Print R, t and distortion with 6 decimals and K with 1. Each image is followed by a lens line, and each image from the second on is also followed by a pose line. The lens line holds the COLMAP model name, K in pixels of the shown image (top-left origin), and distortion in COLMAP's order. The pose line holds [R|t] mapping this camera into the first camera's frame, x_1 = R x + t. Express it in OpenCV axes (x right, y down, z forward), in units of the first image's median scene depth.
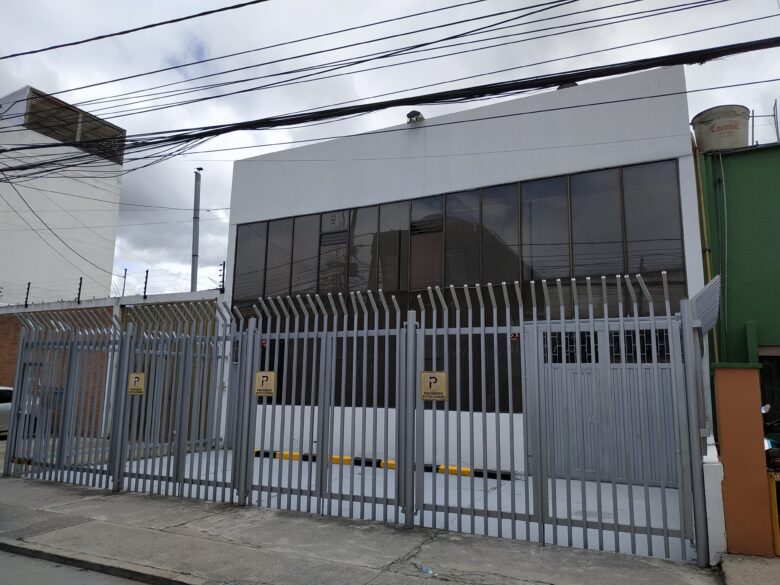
lens RADIAL K [[542.3, 0, 390.0], [0, 542.3, 292.5], [0, 0, 1]] dist [0.038123, -0.092126]
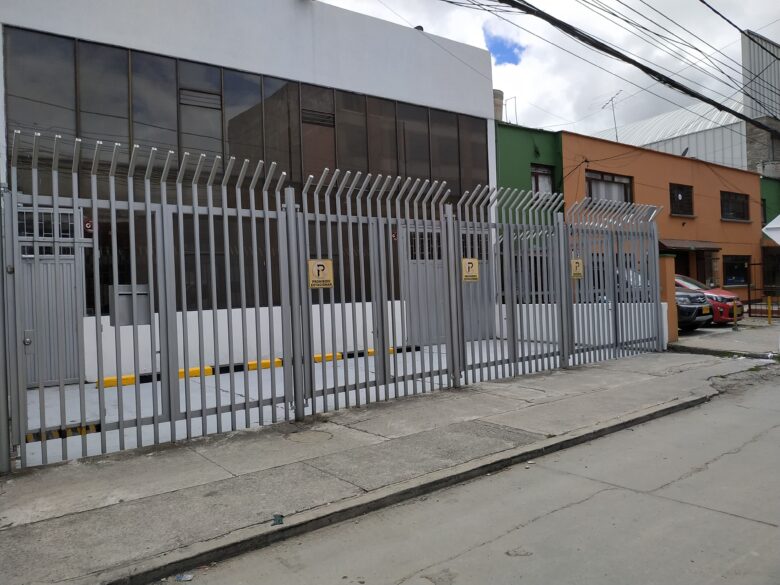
lens RADIAL K [[561.1, 0, 393.2], [0, 561.1, 293.8], [0, 0, 1]] dist [0.043412, -0.108791]
pose [[0.463206, -0.050855, 0.884790, -0.823565], [-0.116961, 0.986112, 0.117910, 0.055764], [-0.878499, -0.158103, 0.450825, 0.405720]]
